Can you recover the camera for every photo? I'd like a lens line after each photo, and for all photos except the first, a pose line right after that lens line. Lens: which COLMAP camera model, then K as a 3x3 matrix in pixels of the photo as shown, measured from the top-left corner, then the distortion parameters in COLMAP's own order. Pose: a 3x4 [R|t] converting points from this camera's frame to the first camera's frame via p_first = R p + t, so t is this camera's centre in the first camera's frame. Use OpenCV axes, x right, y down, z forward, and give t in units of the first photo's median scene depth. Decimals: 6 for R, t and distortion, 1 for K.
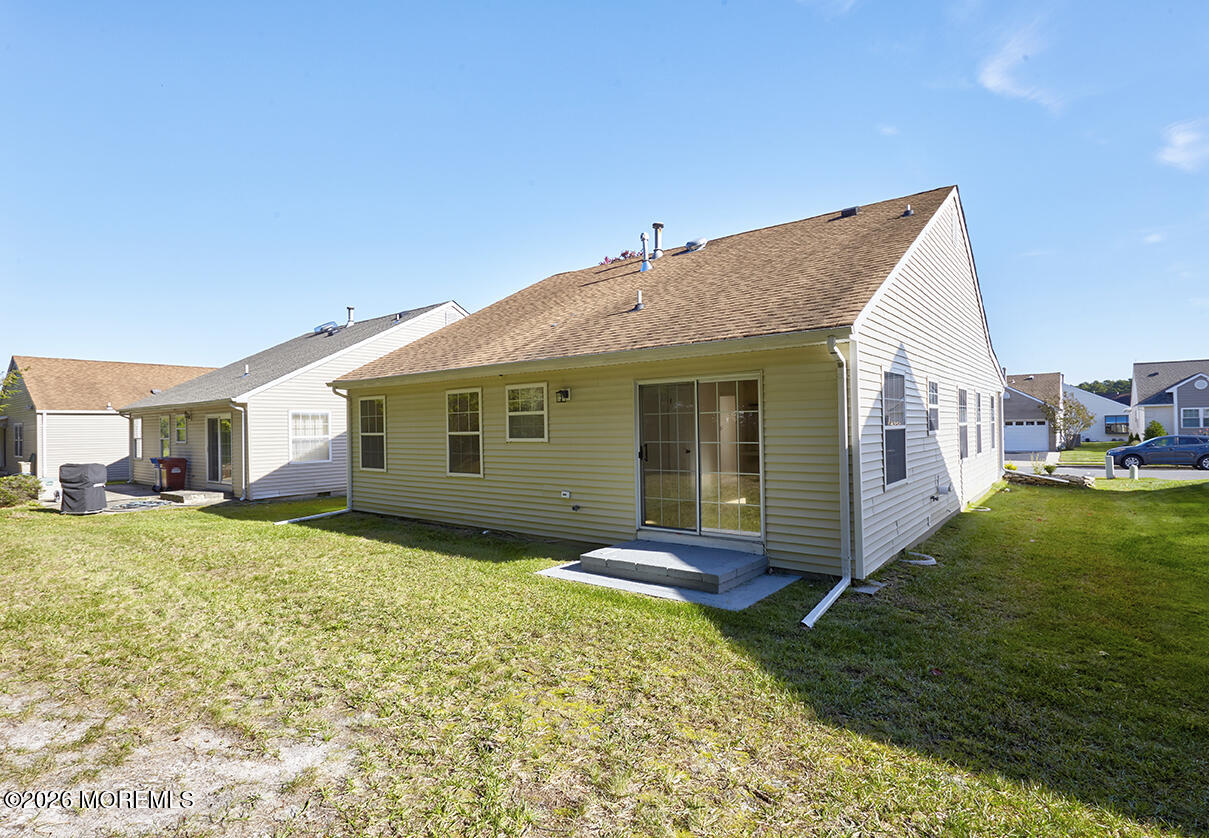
lens RADIAL K [[621.3, 0, 604.5], [0, 621.3, 419.0], [0, 0, 1]] dist [0.000635, 0.000031]
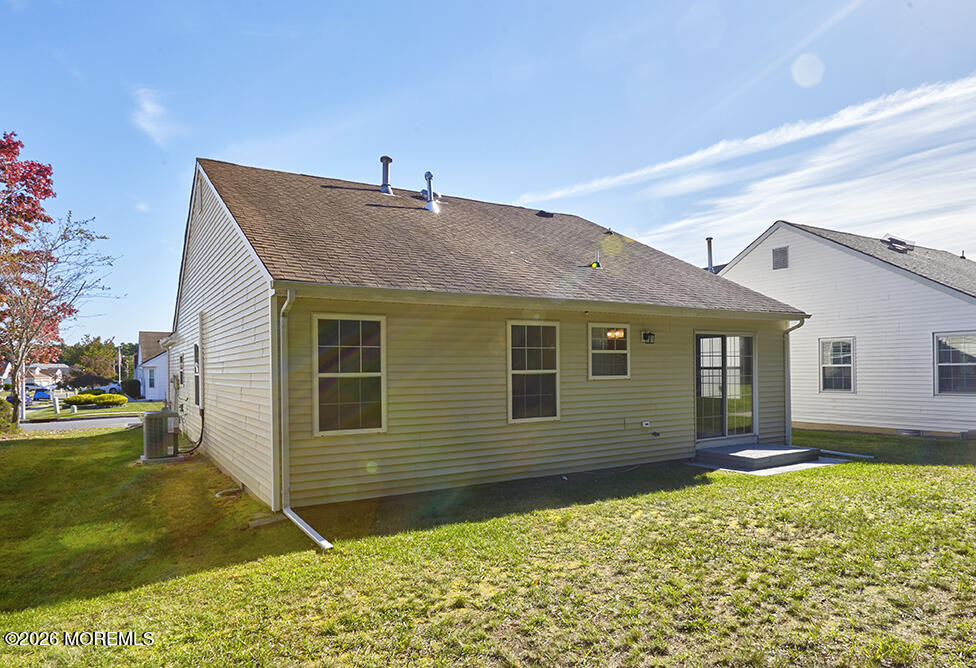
lens RADIAL K [[607.1, 0, 486.3], [0, 607.1, 372.5], [0, 0, 1]] dist [-0.002089, -0.000116]
pose [[0.356379, 0.005502, 0.934325, -1.083467], [-0.003050, 0.999984, -0.004725, 0.029070], [-0.934336, -0.001166, 0.356390, 0.785771]]
